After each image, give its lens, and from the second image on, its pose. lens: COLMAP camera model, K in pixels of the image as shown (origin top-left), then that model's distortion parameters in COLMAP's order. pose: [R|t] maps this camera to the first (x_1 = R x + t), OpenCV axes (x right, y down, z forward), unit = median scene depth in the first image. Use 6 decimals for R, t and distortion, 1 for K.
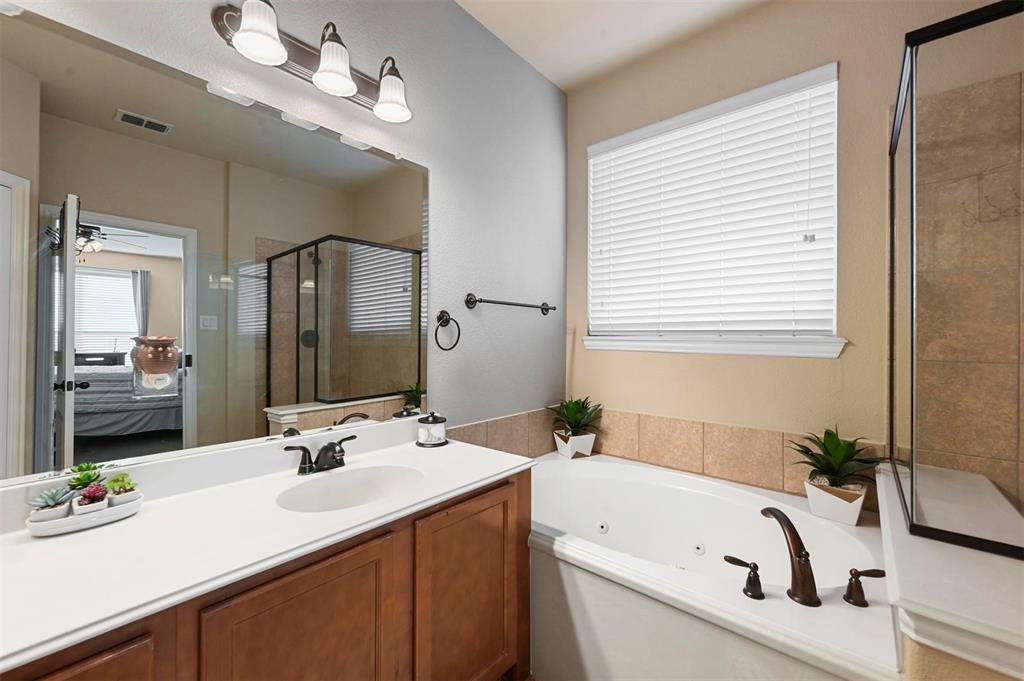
lens RADIAL K [[403.1, 0, 510.0], [0, 403.1, 340.7], [0, 0, 1]] dist [-0.000732, 0.000041]
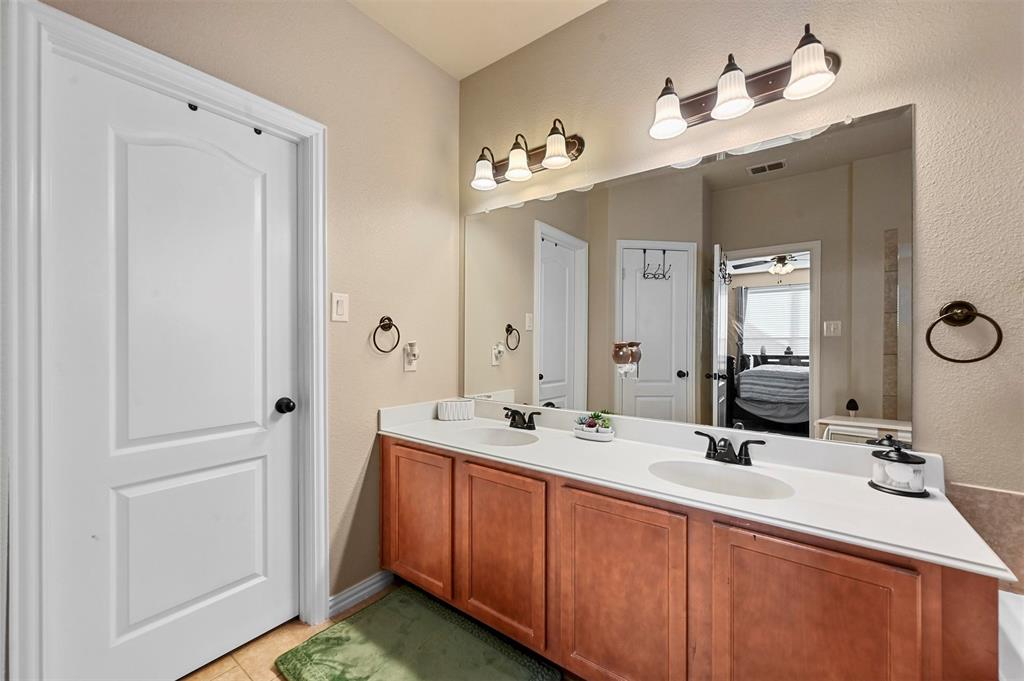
lens RADIAL K [[403.1, 0, 510.0], [0, 403.1, 340.7], [0, 0, 1]] dist [-0.000732, 0.000041]
pose [[0.058936, -0.005077, -0.998249, 0.471014], [-0.008718, 0.999946, -0.005600, -0.000503], [0.998224, 0.009033, 0.058888, 0.263950]]
